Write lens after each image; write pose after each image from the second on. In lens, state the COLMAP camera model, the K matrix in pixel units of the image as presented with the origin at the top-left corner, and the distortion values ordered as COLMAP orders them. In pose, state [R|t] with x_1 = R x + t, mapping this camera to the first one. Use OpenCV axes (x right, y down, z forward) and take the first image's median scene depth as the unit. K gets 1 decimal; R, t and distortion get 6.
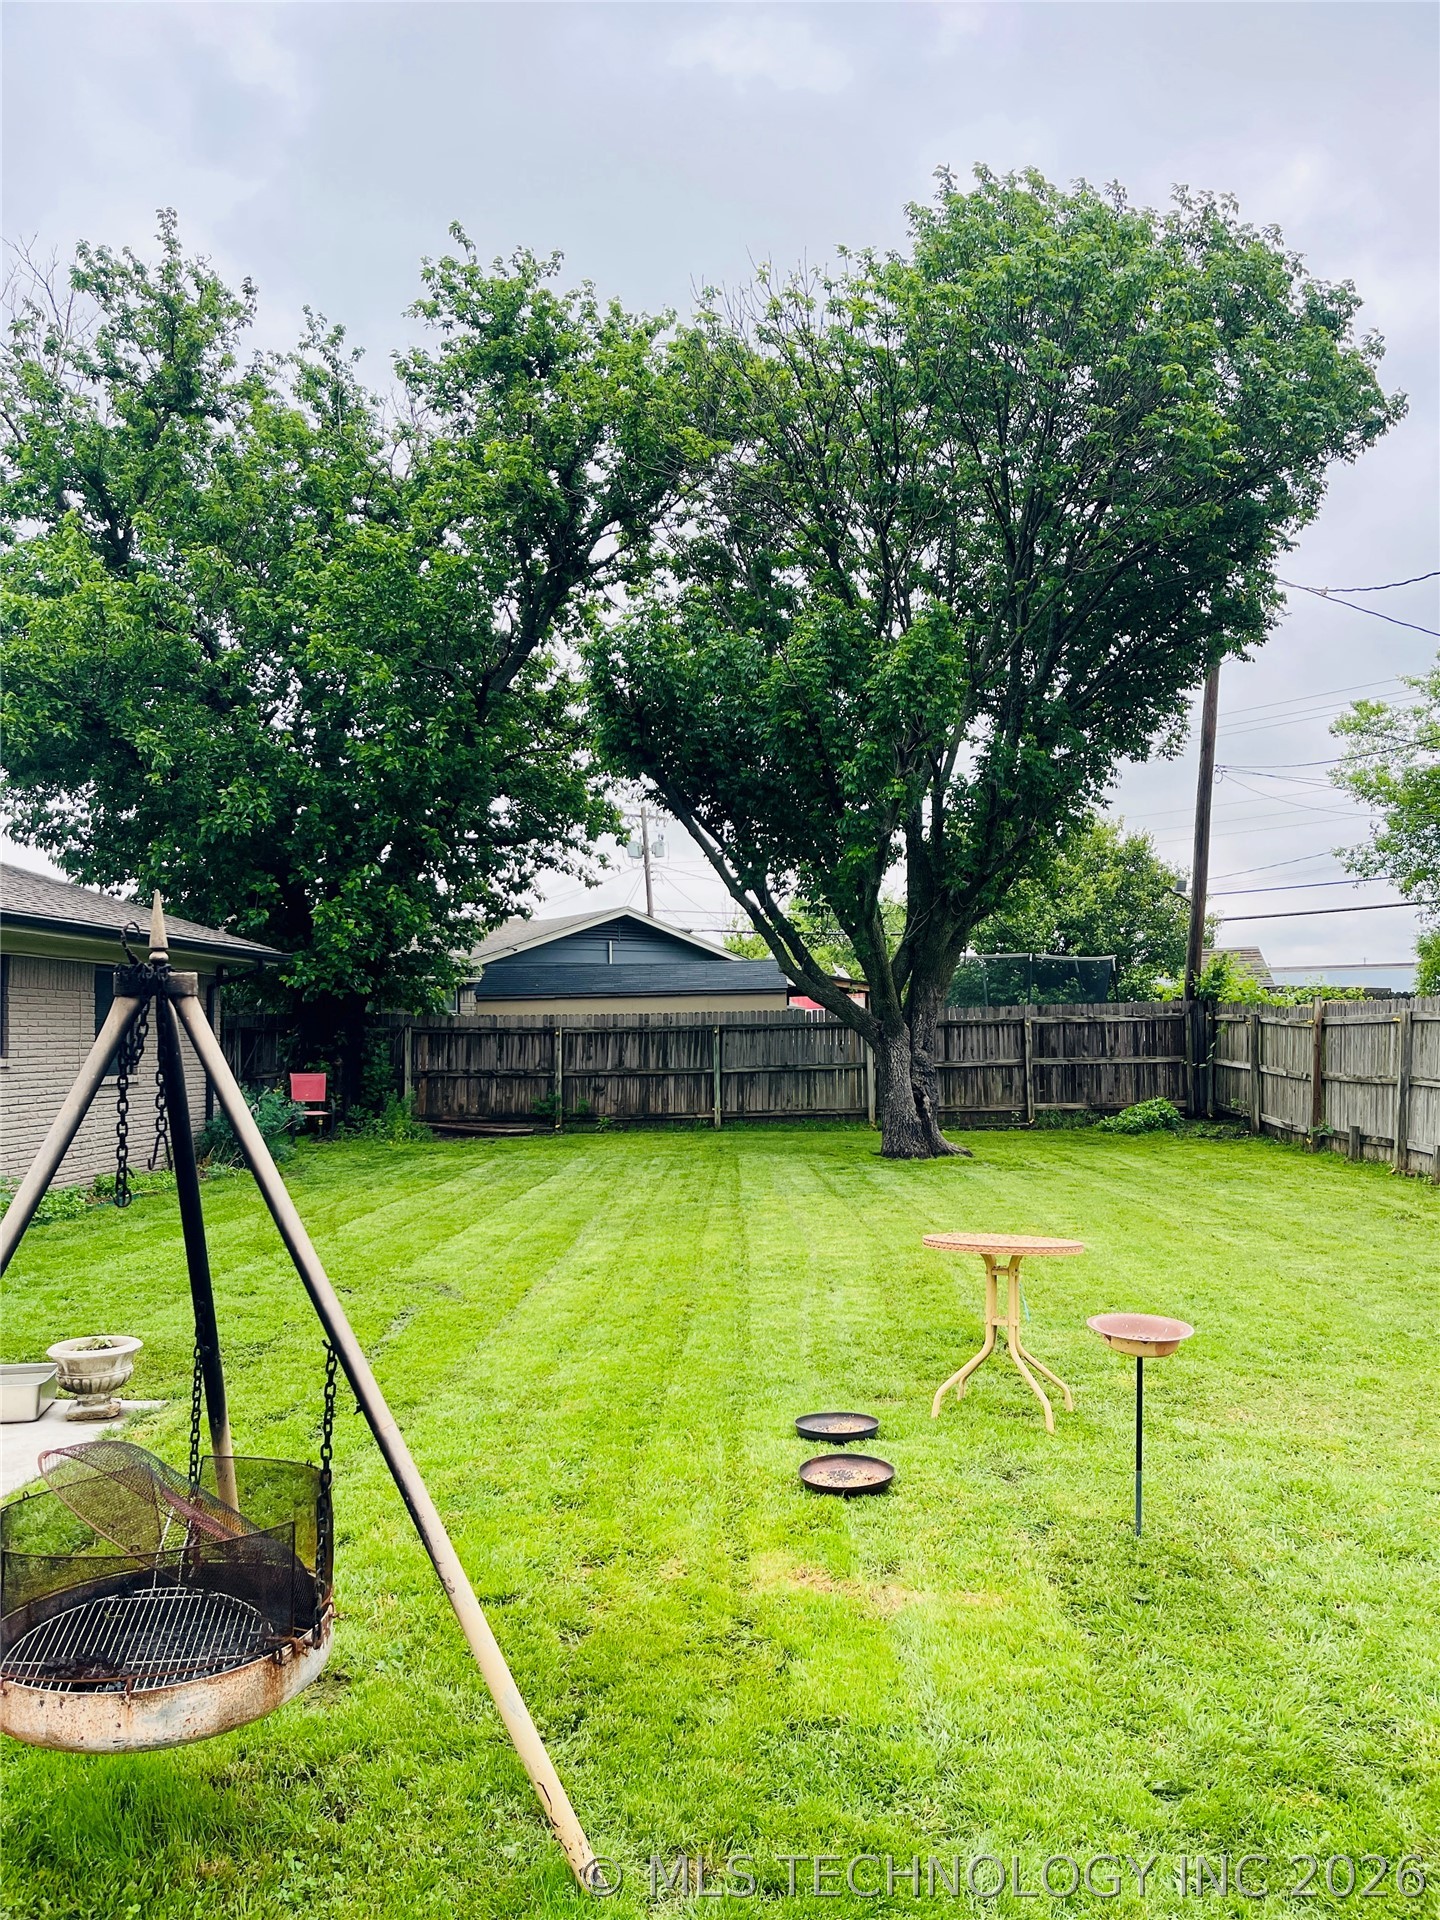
lens RADIAL K [[1450.8, 0, 721.9], [0, 1450.8, 965.1], [0, 0, 1]] dist [0.067062, -0.092890]
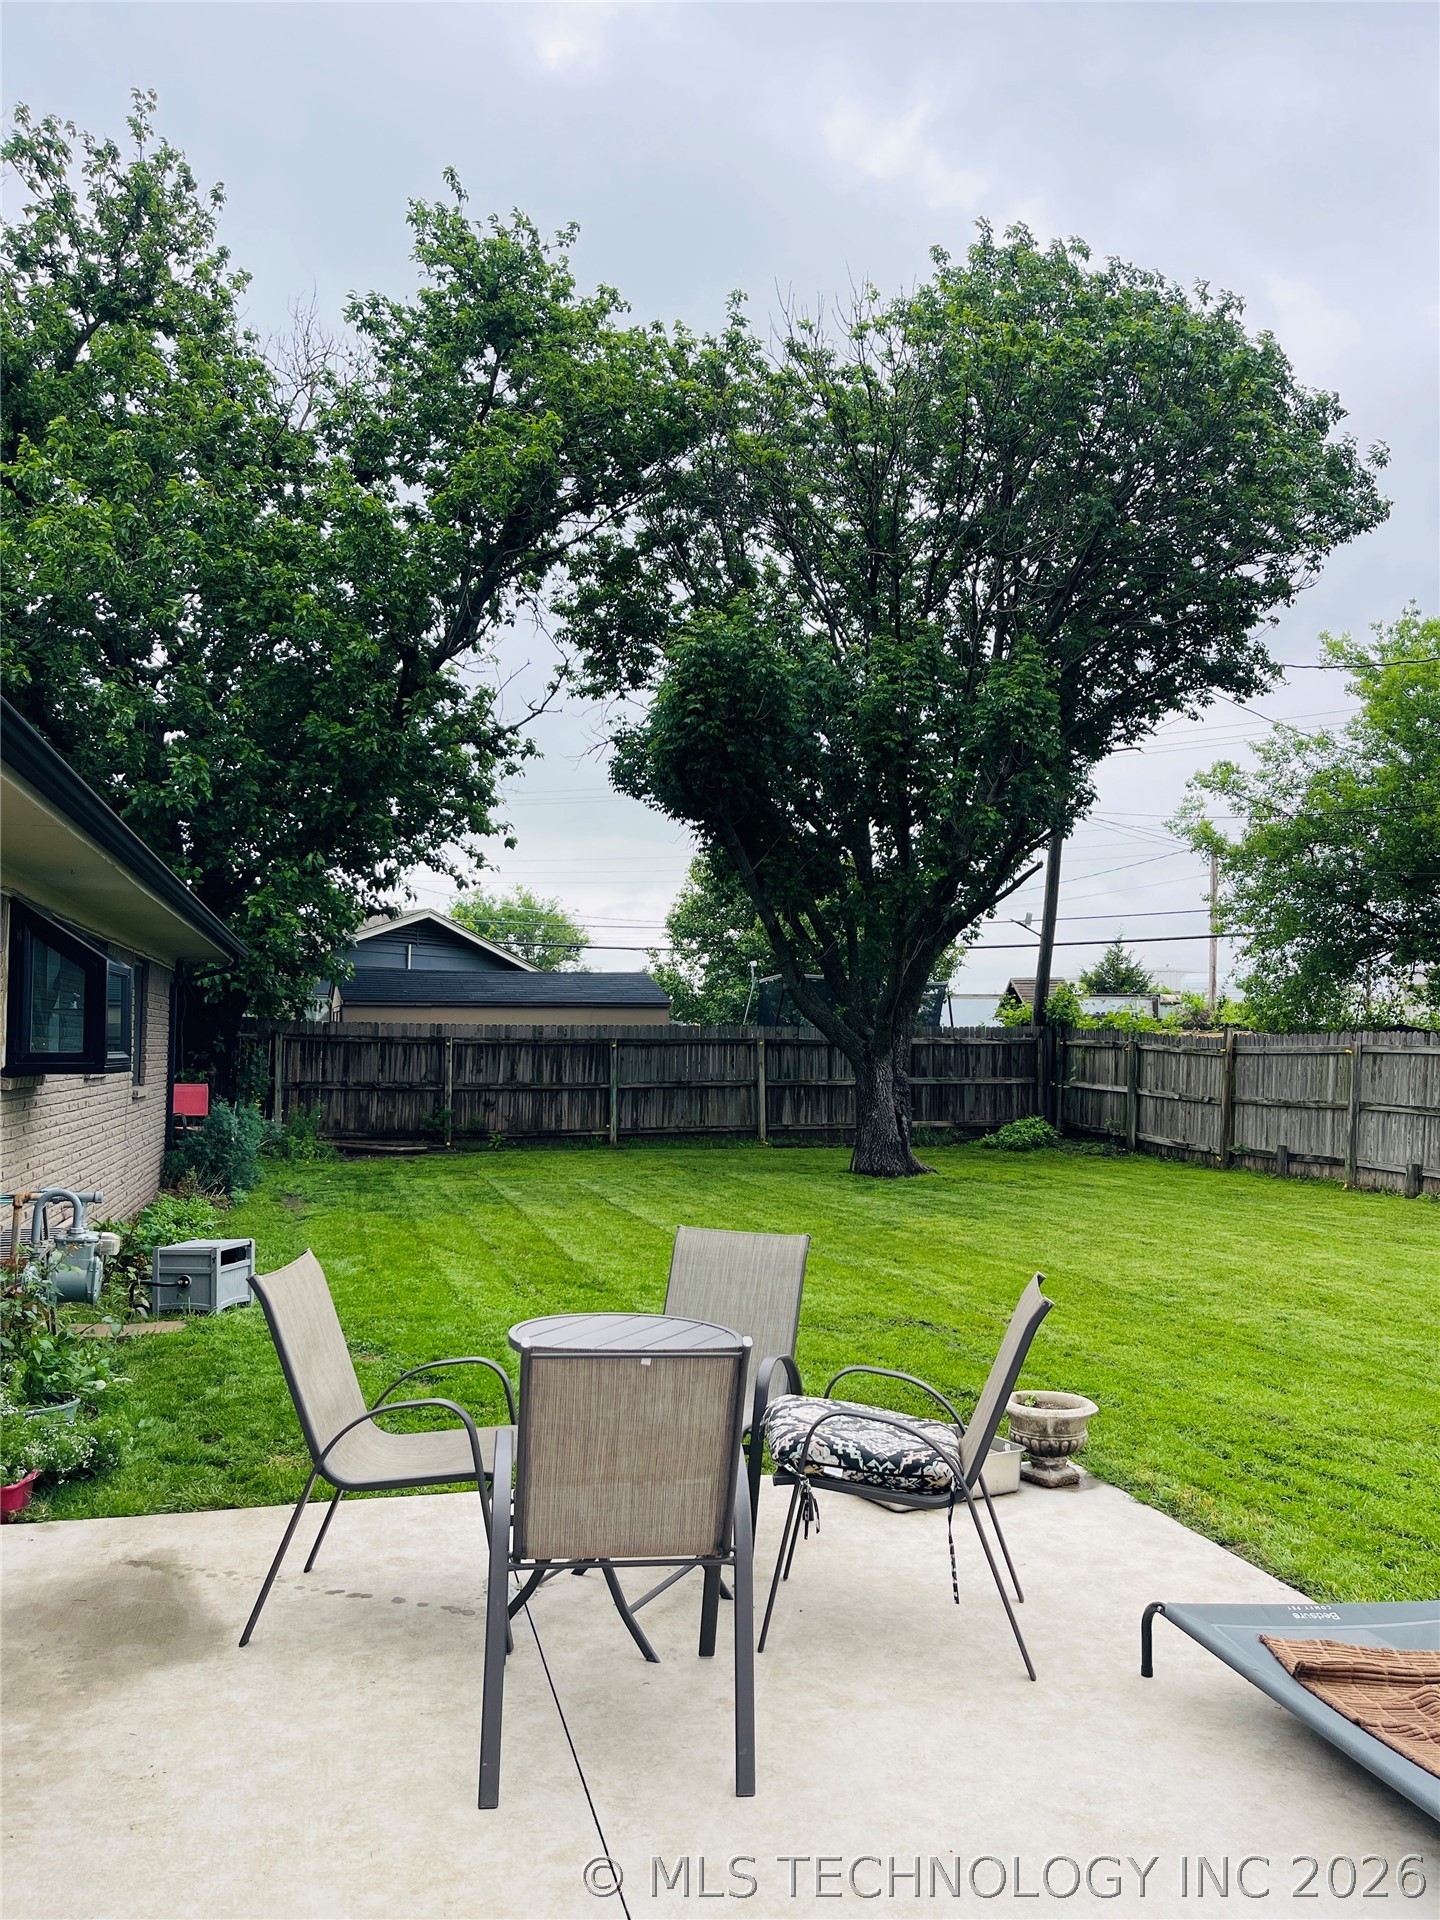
lens RADIAL K [[1450.8, 0, 788.2], [0, 1450.8, 960.9], [0, 0, 1]] dist [0.067062, -0.092890]
pose [[0.949062, 0.040267, 0.312507, -0.200286], [-0.036651, 0.999176, -0.017440, 0.002050], [-0.312952, 0.005098, 0.949755, 0.044188]]
